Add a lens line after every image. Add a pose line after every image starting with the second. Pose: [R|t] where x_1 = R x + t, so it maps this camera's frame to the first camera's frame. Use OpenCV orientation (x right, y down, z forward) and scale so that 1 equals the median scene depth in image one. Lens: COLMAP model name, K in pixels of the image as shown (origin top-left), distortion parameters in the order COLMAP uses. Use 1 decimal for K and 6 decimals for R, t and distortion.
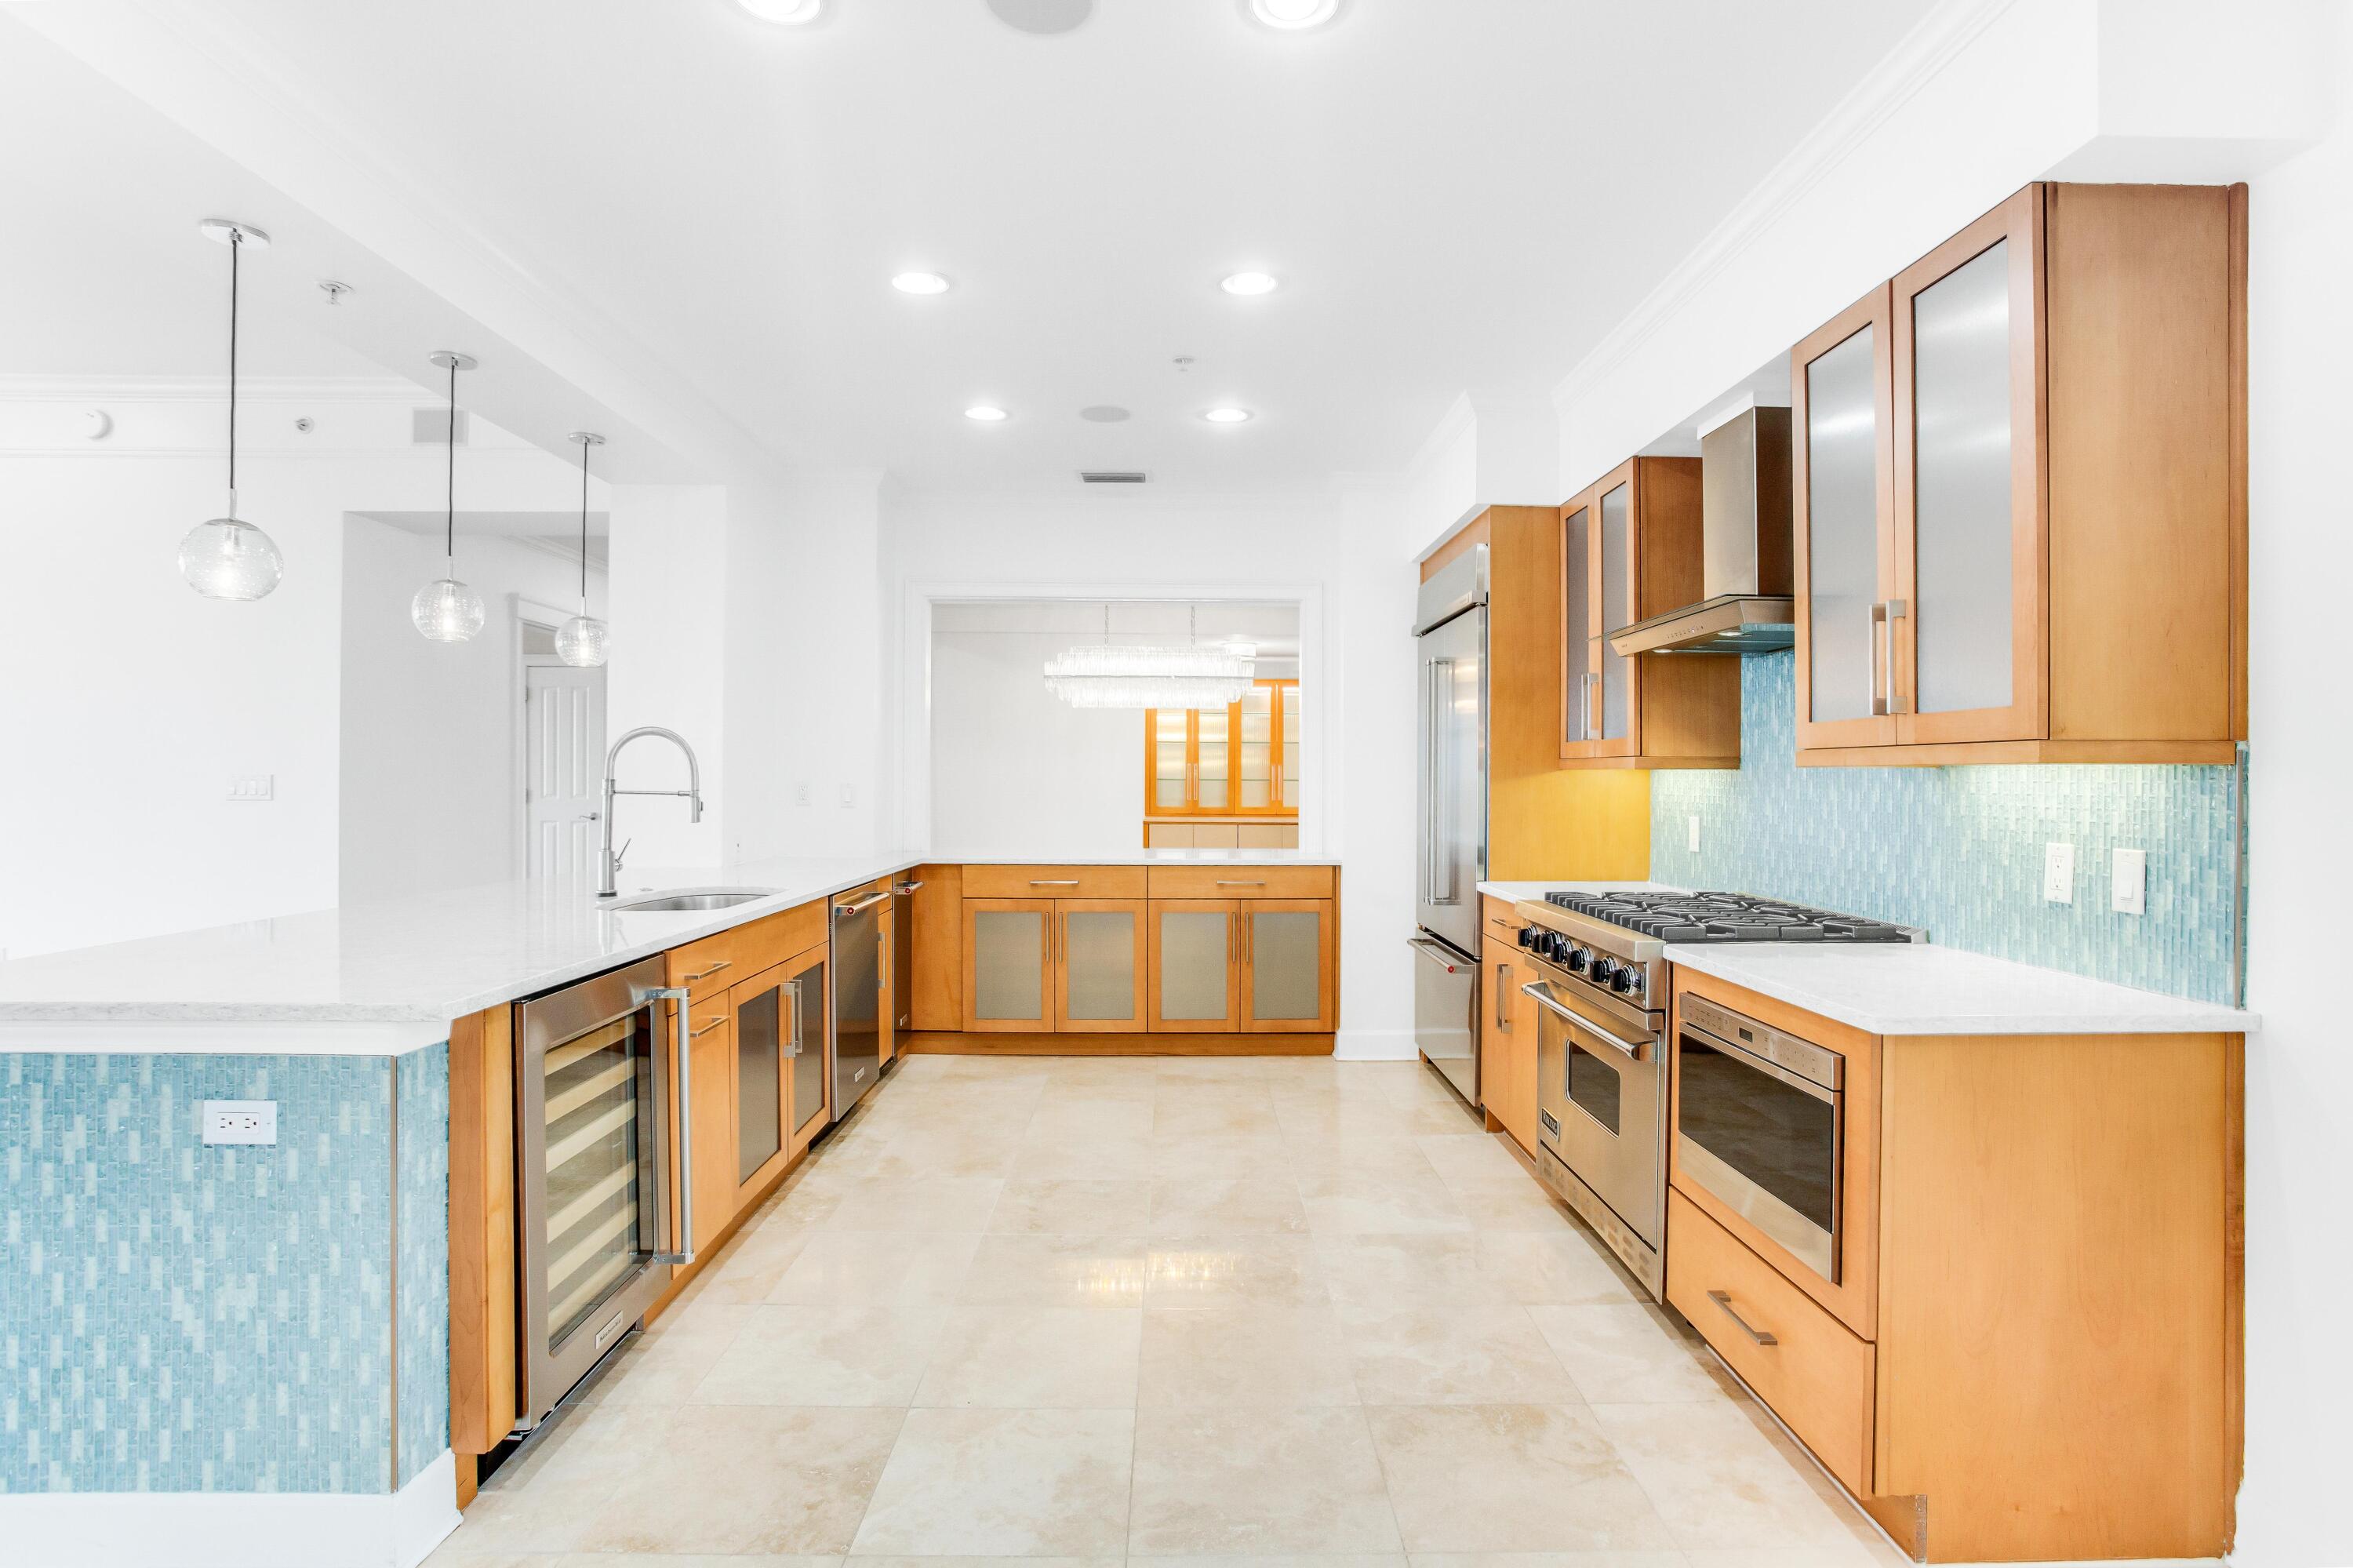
lens RADIAL K [[1214.7, 0, 1212.8], [0, 1214.7, 758.0], [0, 0, 1]] dist [-0.048118, 0.022370]
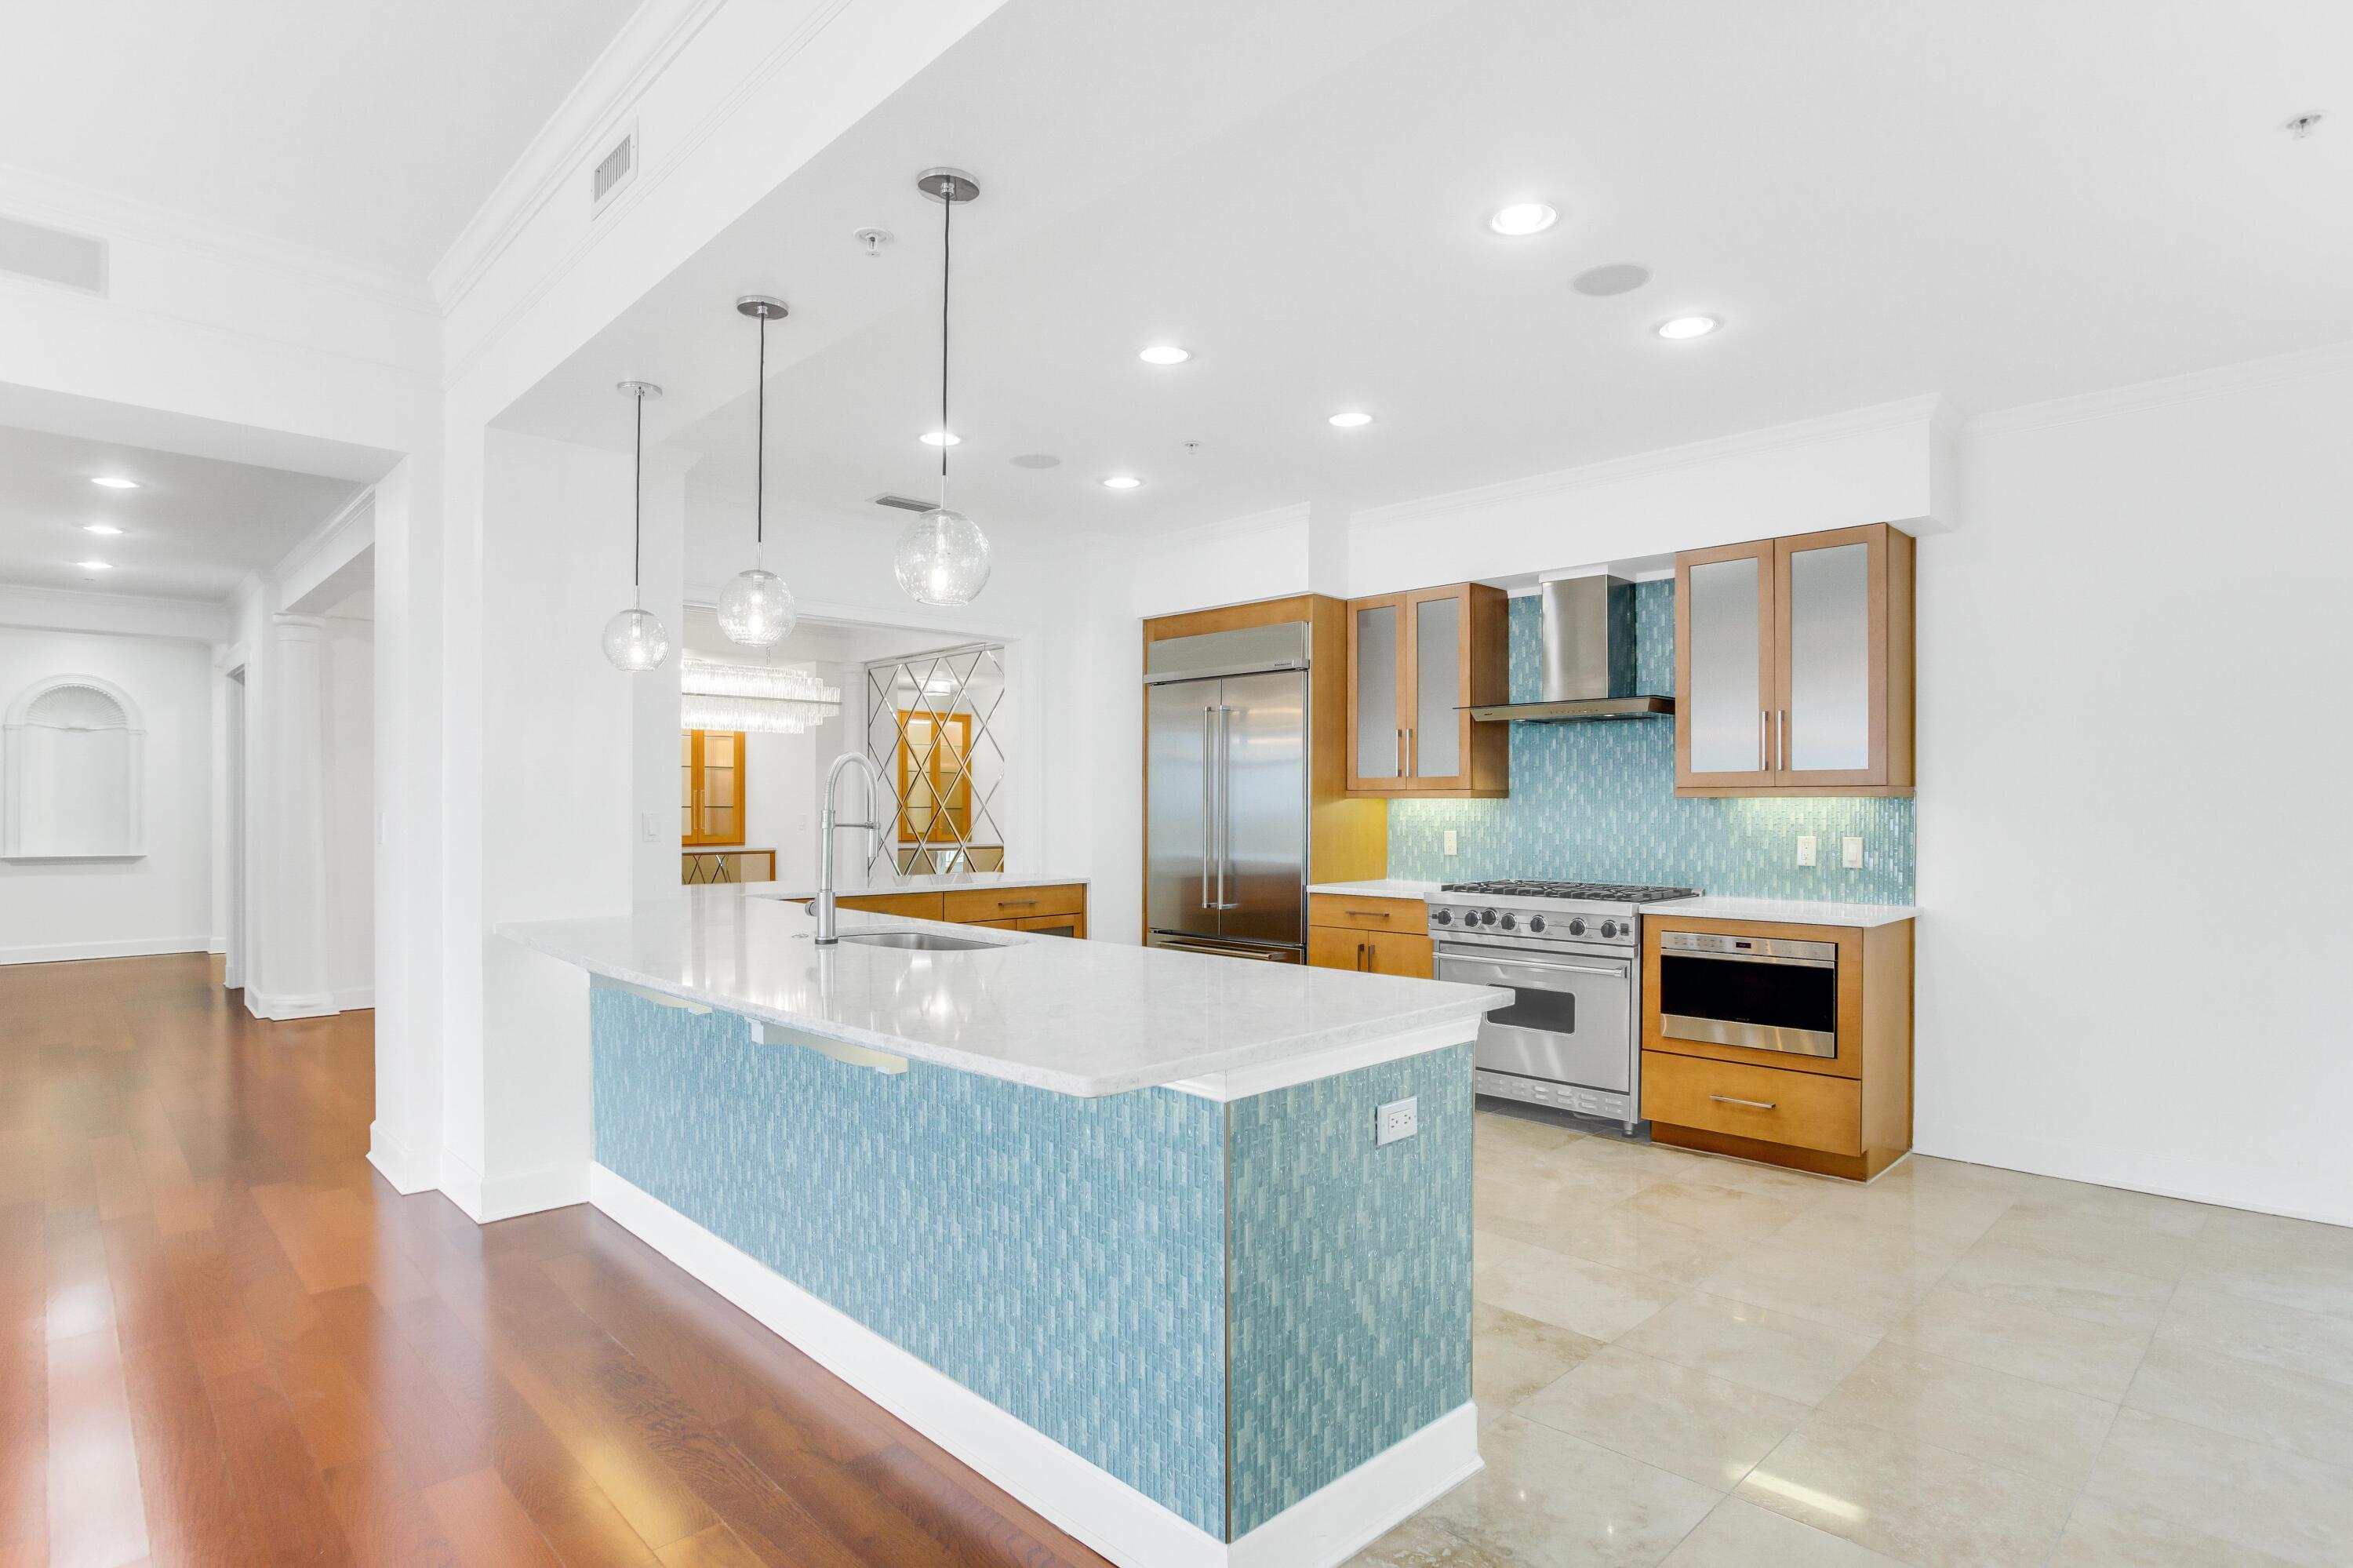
lens RADIAL K [[1214.7, 0, 1232.3], [0, 1214.7, 793.3], [0, 0, 1]] dist [-0.048118, 0.022370]
pose [[0.716372, 0.000726, 0.697718, -1.373875], [-0.006781, 0.999959, 0.005922, -0.005177], [-0.697685, -0.008974, 0.716348, 0.232881]]
